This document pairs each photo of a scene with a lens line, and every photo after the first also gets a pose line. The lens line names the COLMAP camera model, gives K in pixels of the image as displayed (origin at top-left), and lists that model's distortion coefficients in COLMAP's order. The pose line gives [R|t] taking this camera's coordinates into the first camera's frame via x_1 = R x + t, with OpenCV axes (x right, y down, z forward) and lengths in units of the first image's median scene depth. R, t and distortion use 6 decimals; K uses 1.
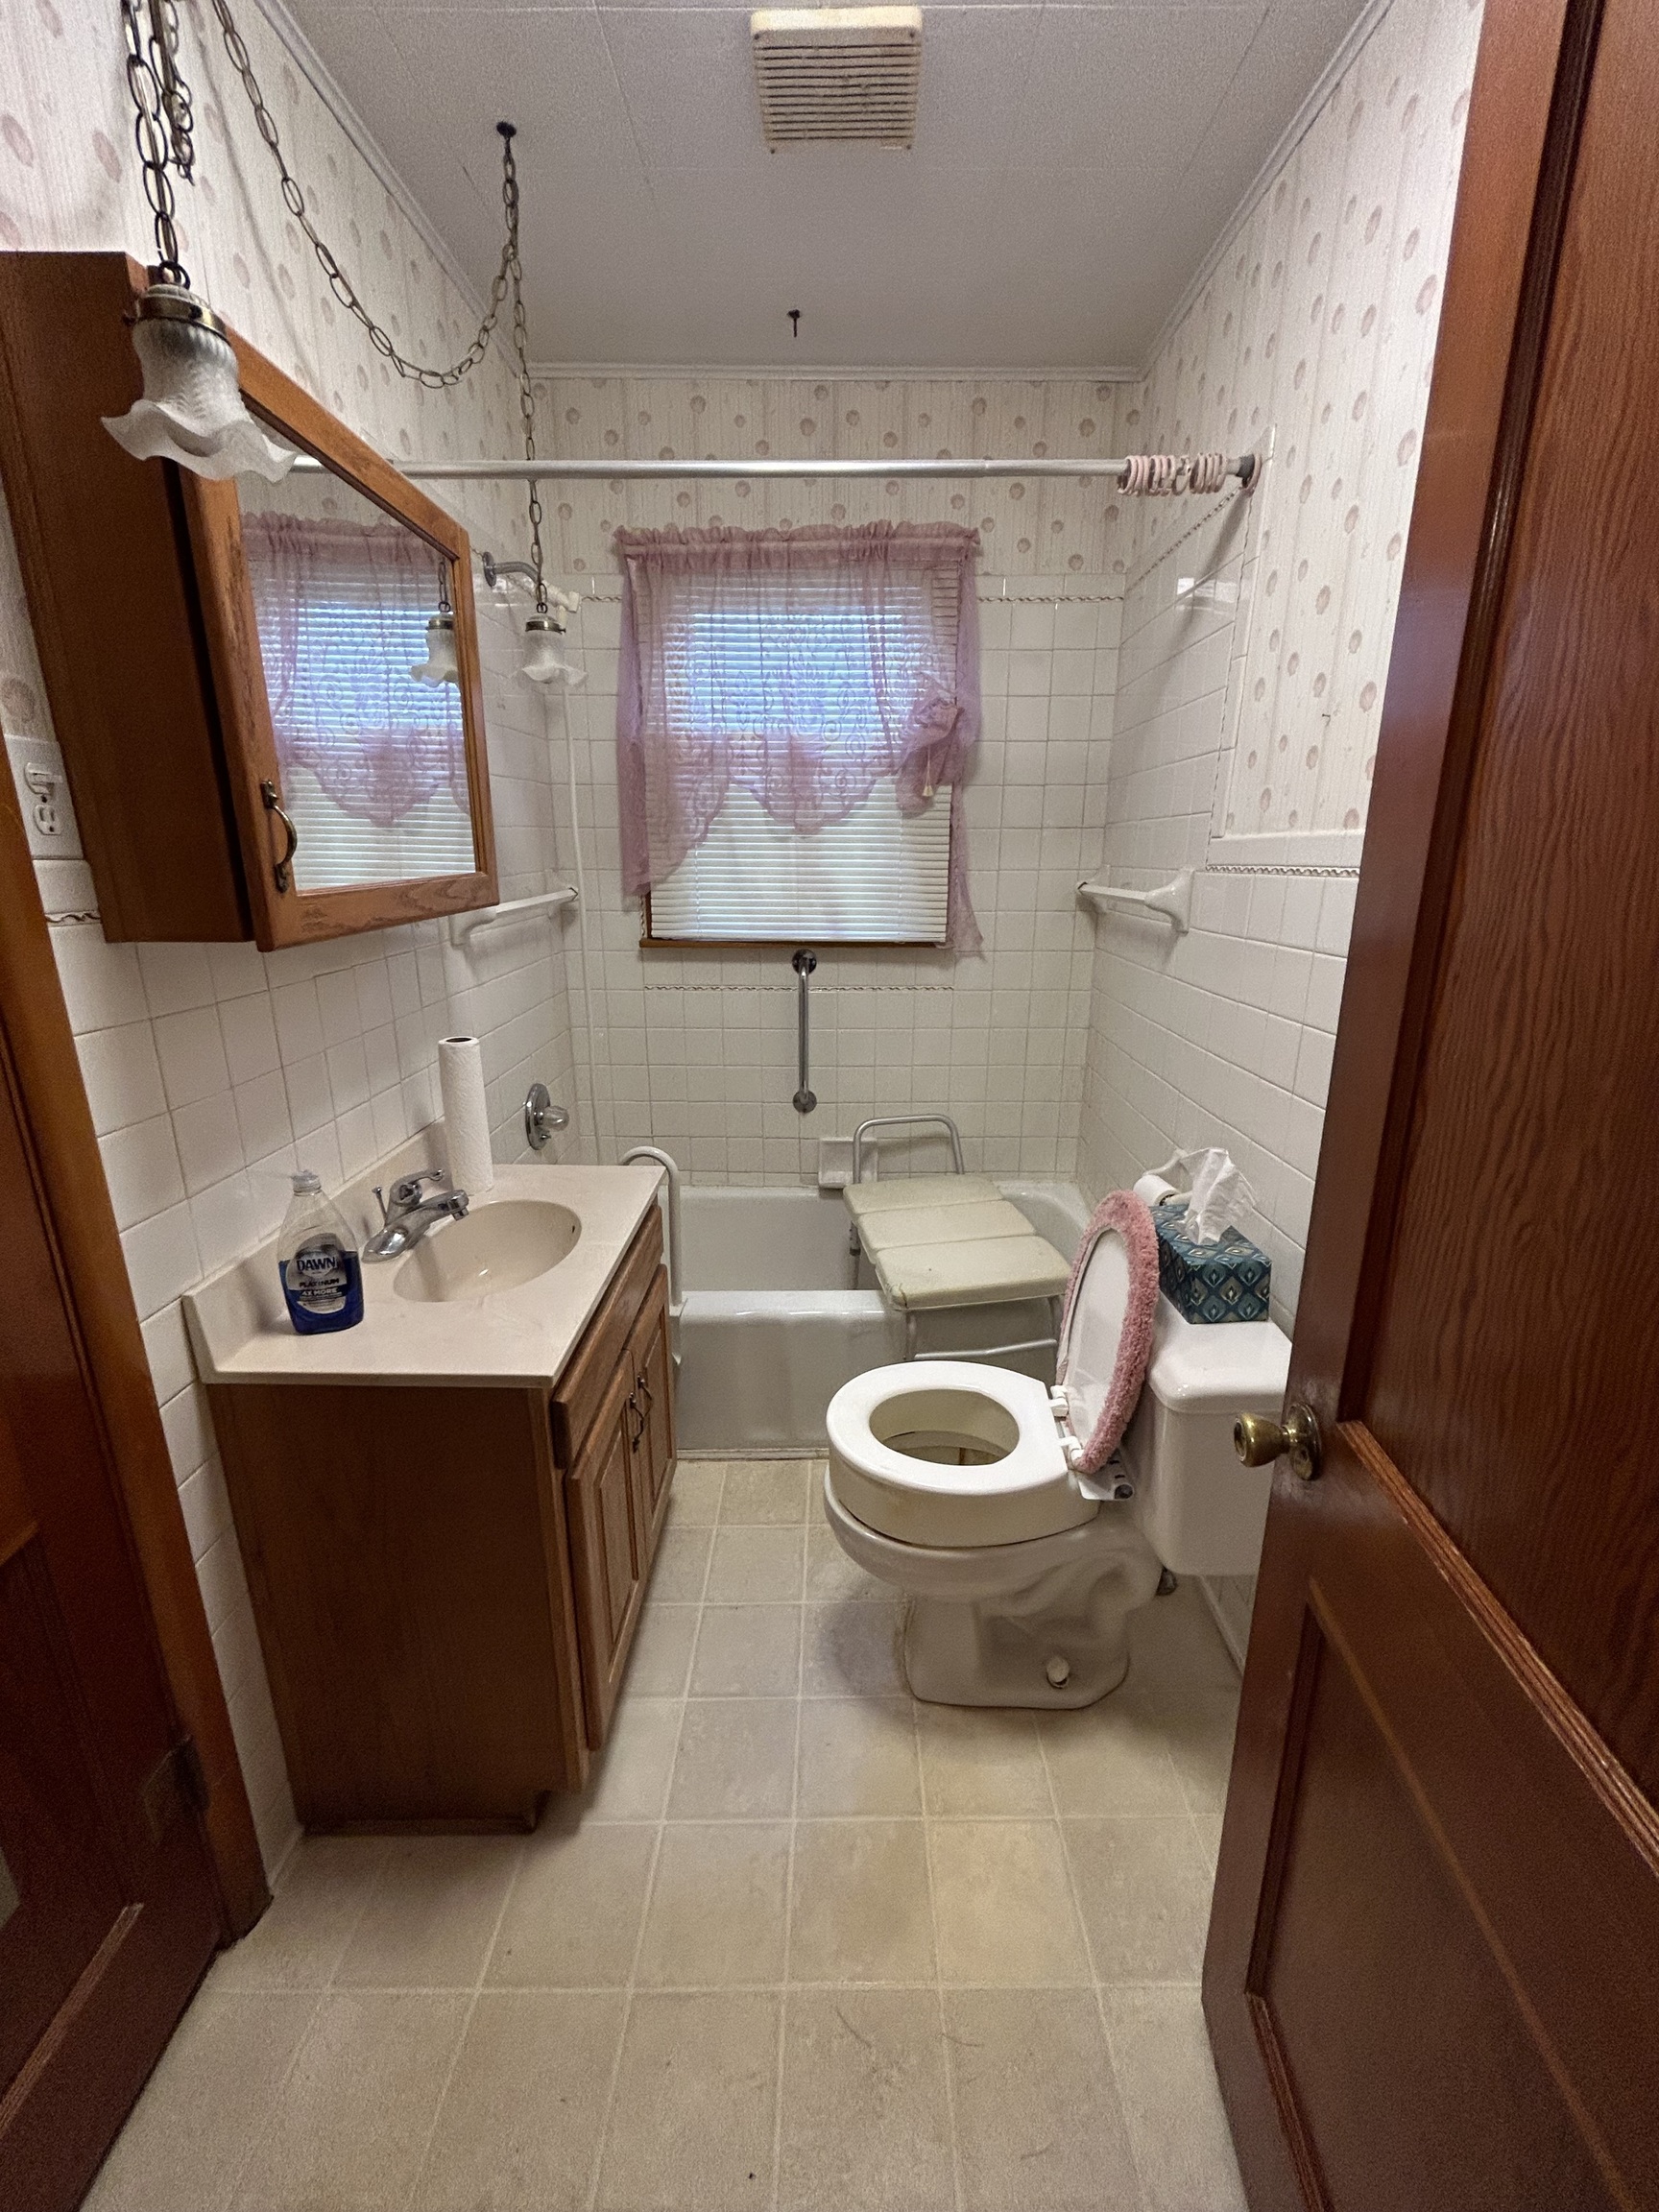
lens RADIAL K [[893.3, 0, 831.8], [0, 893.3, 1105.0], [0, 0, 1]] dist [-0.000762, 0.000313]
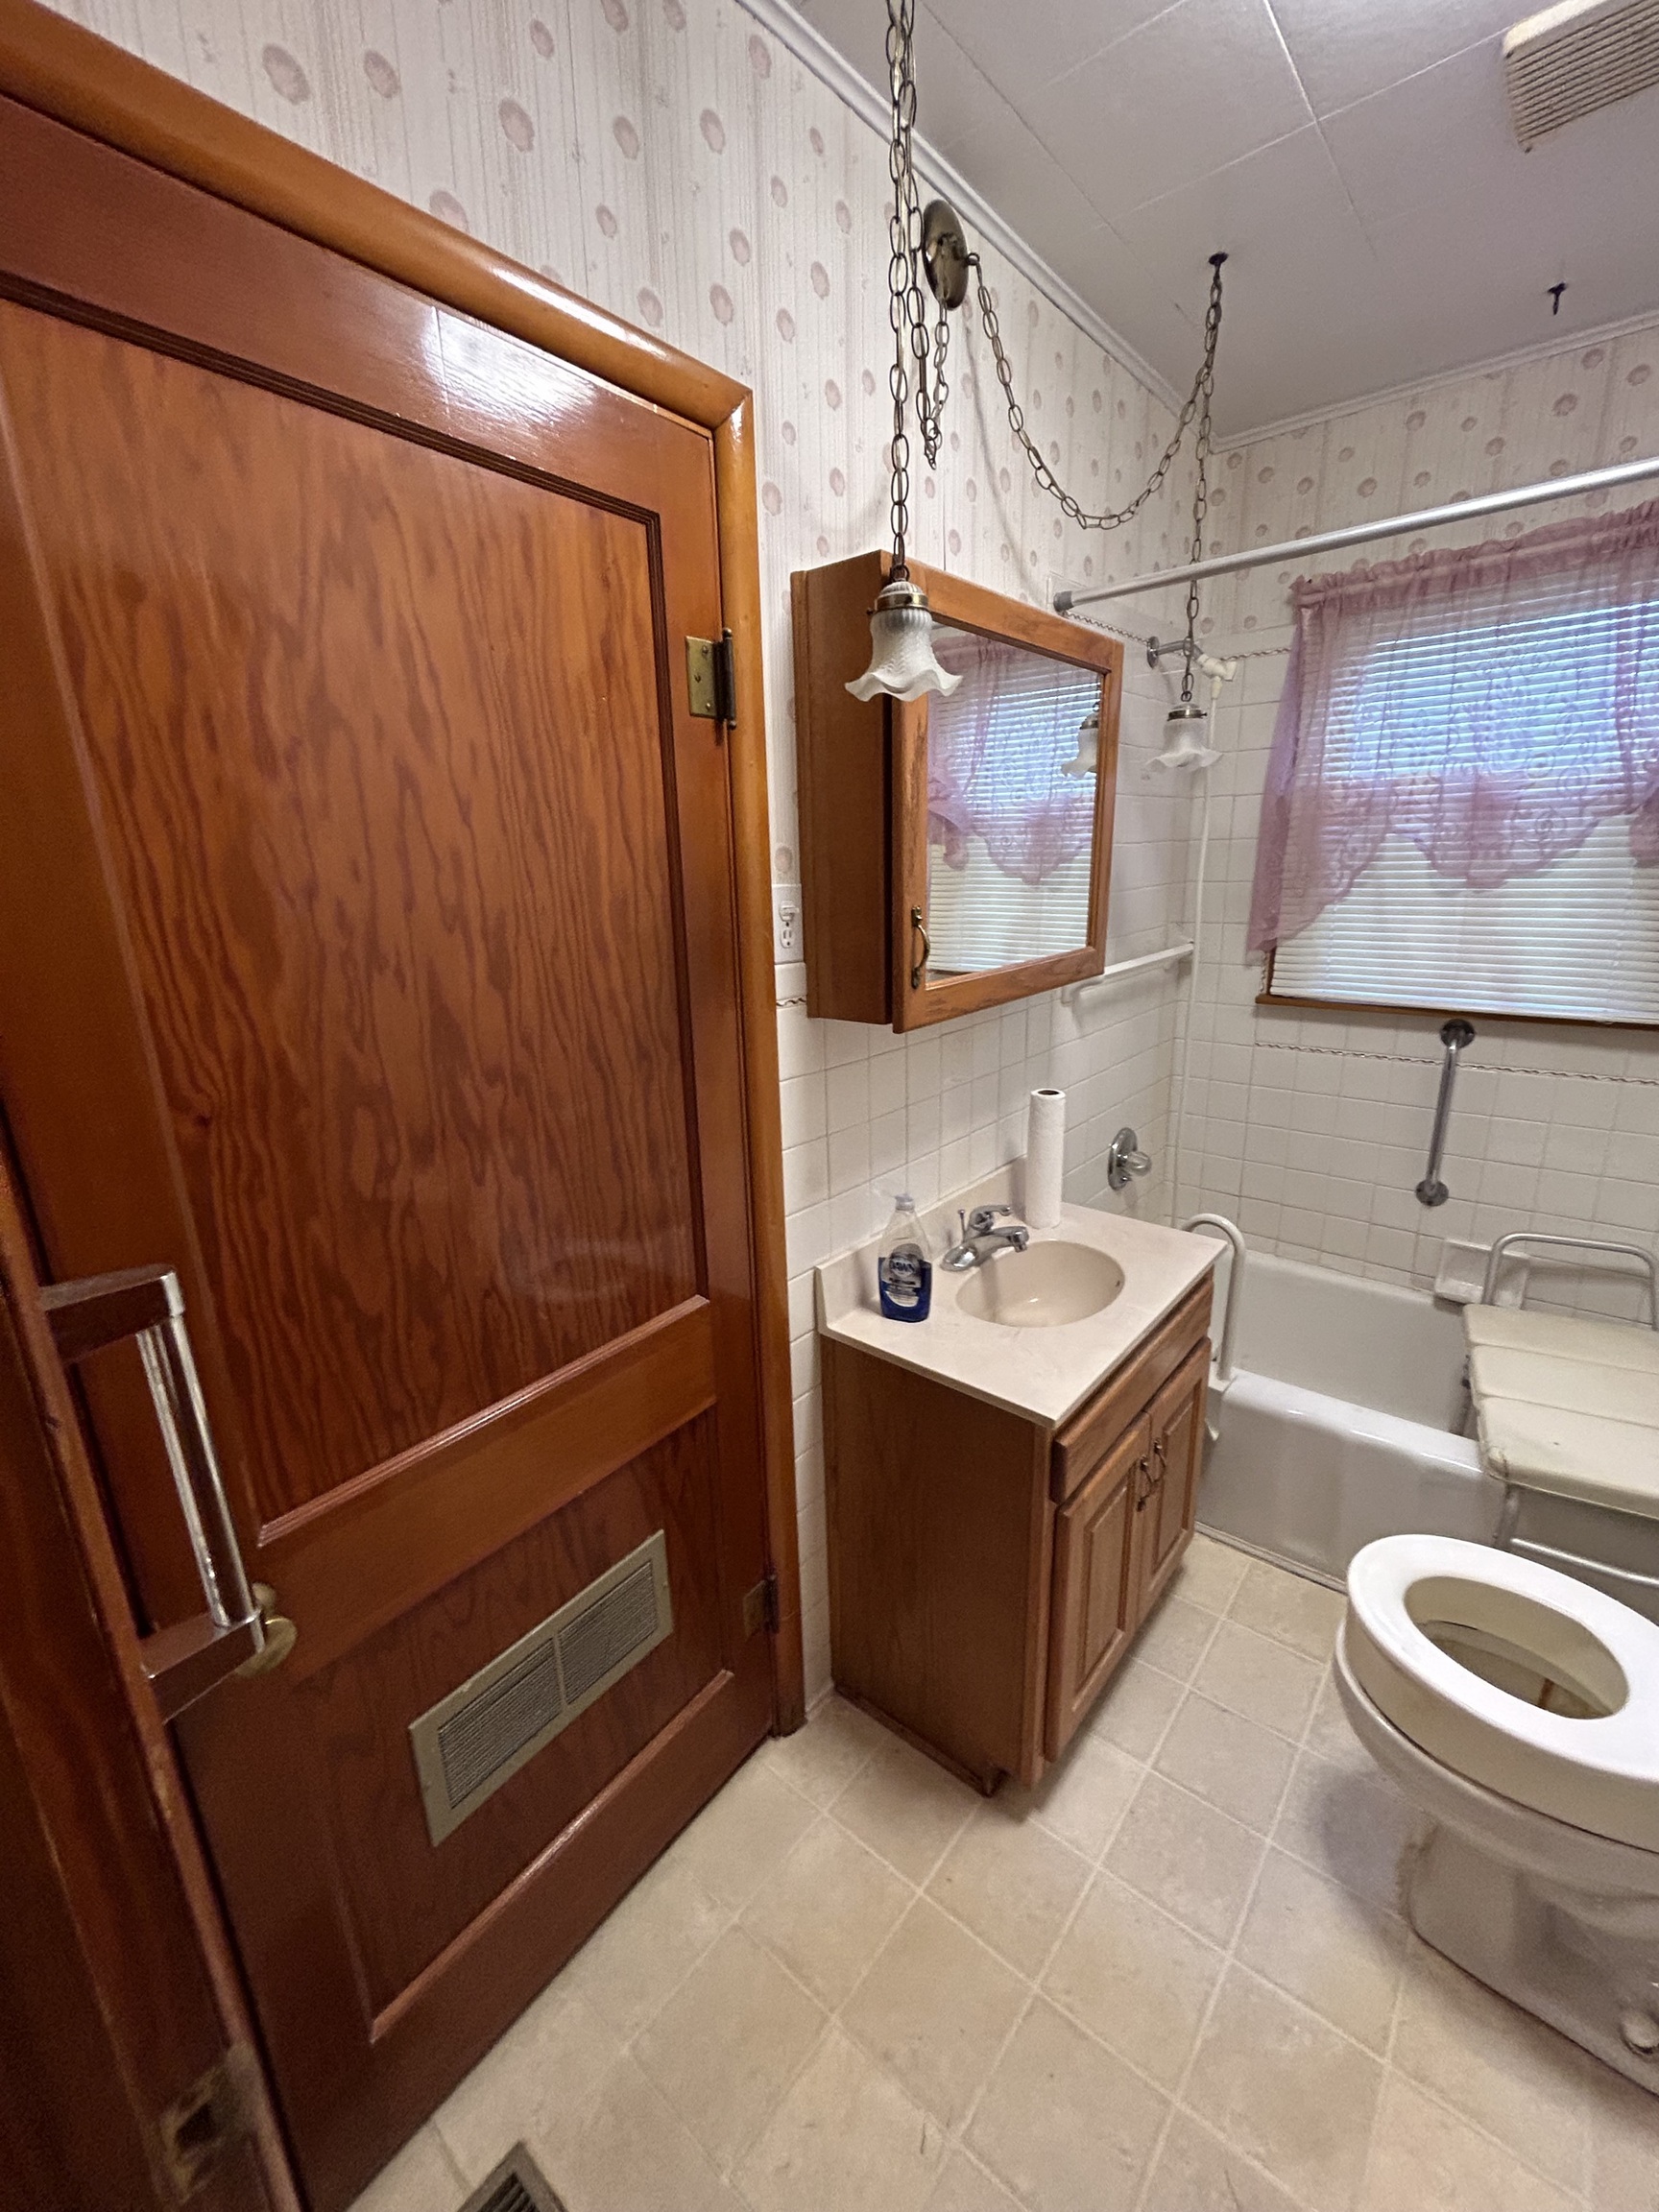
lens RADIAL K [[893.3, 0, 834.2], [0, 893.3, 1104.0], [0, 0, 1]] dist [-0.000762, 0.000313]
pose [[0.769270, 0.143932, -0.622501, 0.085078], [-0.146984, 0.988031, 0.046810, -0.075532], [0.621787, 0.055488, 0.781218, -0.055355]]
